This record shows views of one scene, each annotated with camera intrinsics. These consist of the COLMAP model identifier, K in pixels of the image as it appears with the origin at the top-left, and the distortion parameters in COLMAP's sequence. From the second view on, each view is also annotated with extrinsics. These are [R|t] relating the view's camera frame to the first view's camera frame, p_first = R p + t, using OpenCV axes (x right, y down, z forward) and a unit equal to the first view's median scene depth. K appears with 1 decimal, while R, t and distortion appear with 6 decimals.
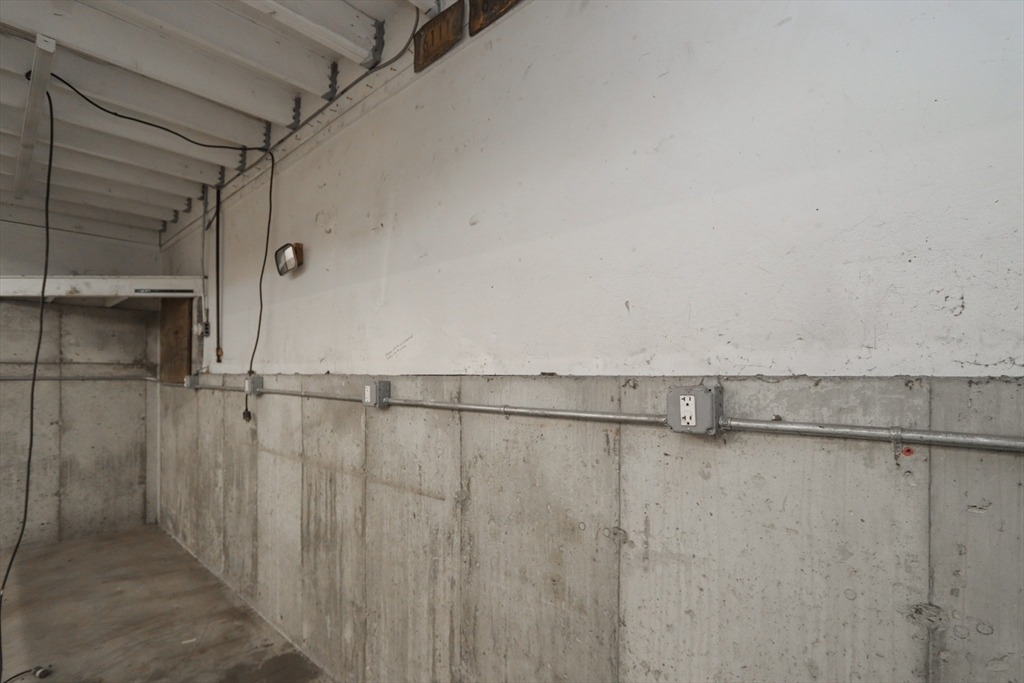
lens RADIAL K [[481.7, 0, 499.8], [0, 481.7, 355.1], [0, 0, 1]] dist [-0.013632, 0.000544]
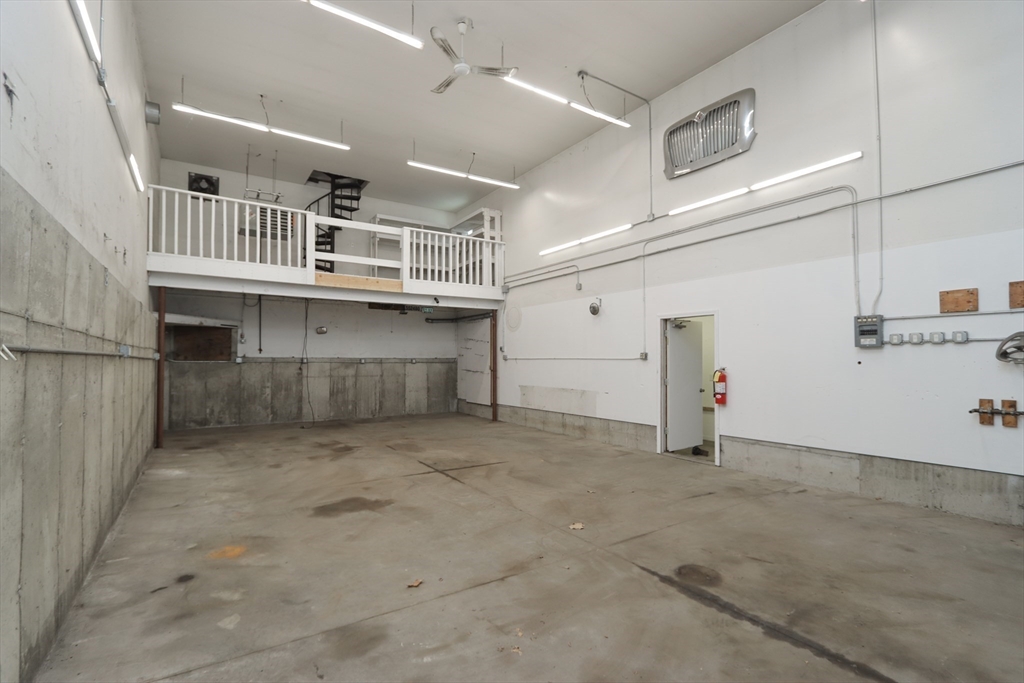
lens RADIAL K [[475.8, 0, 513.7], [0, 475.8, 358.0], [0, 0, 1]] dist [-0.016318, 0.000796]
pose [[0.235161, 0.008288, 0.971921, -5.645210], [-0.033944, 0.999424, -0.000309, -0.018881], [-0.971363, -0.032918, 0.235307, -2.224768]]
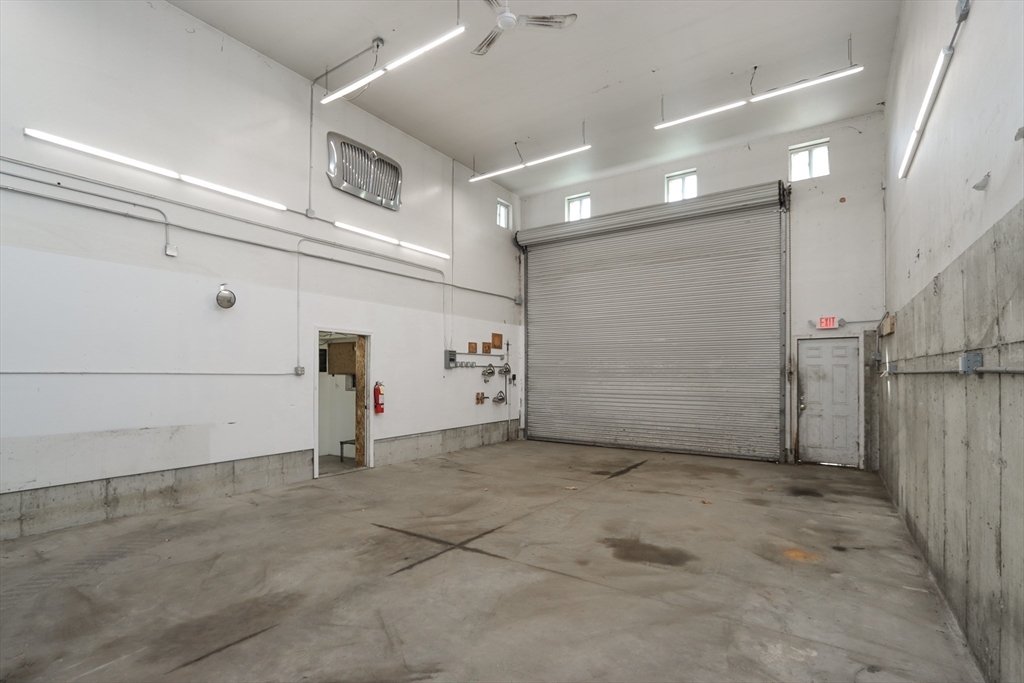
lens RADIAL K [[481.0, 0, 504.3], [0, 481.0, 369.1], [0, 0, 1]] dist [-0.016104, -0.000132]
pose [[-0.988679, 0.002057, -0.150030, -2.502281], [0.008761, 0.998992, -0.044036, 0.078332], [0.149788, -0.044852, -0.987700, 1.175214]]
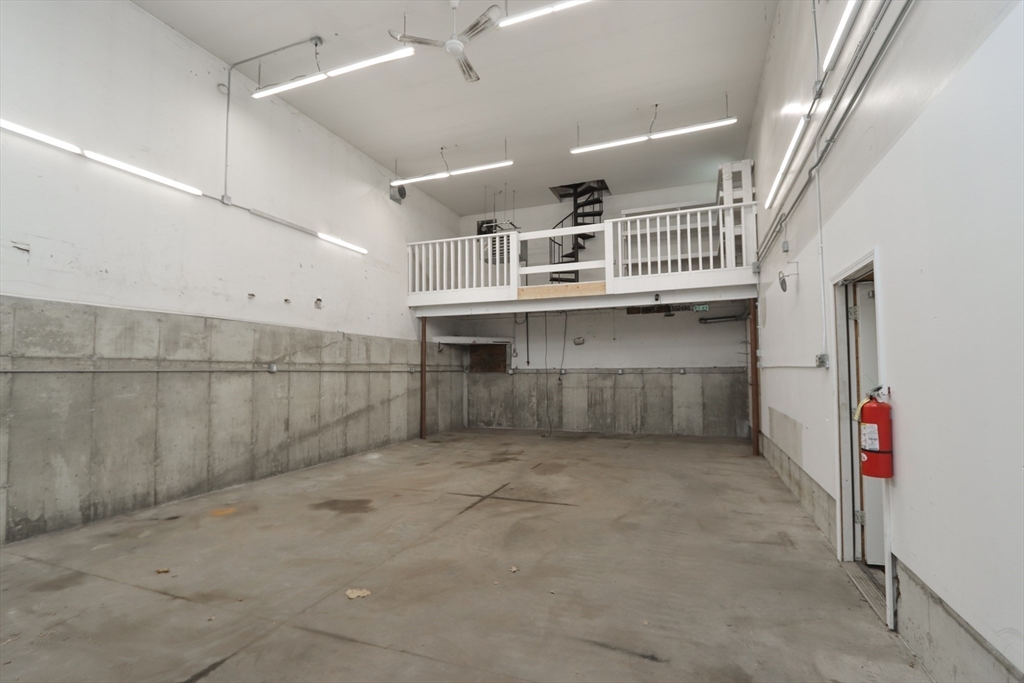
lens RADIAL K [[484.9, 0, 502.9], [0, 484.9, 355.1], [0, 0, 1]] dist [-0.016792, 0.001119]
pose [[0.934185, 0.008526, 0.356686, -3.570242], [-0.007729, 0.999963, -0.003659, -0.078659], [-0.356705, 0.000662, 0.934217, -3.764074]]
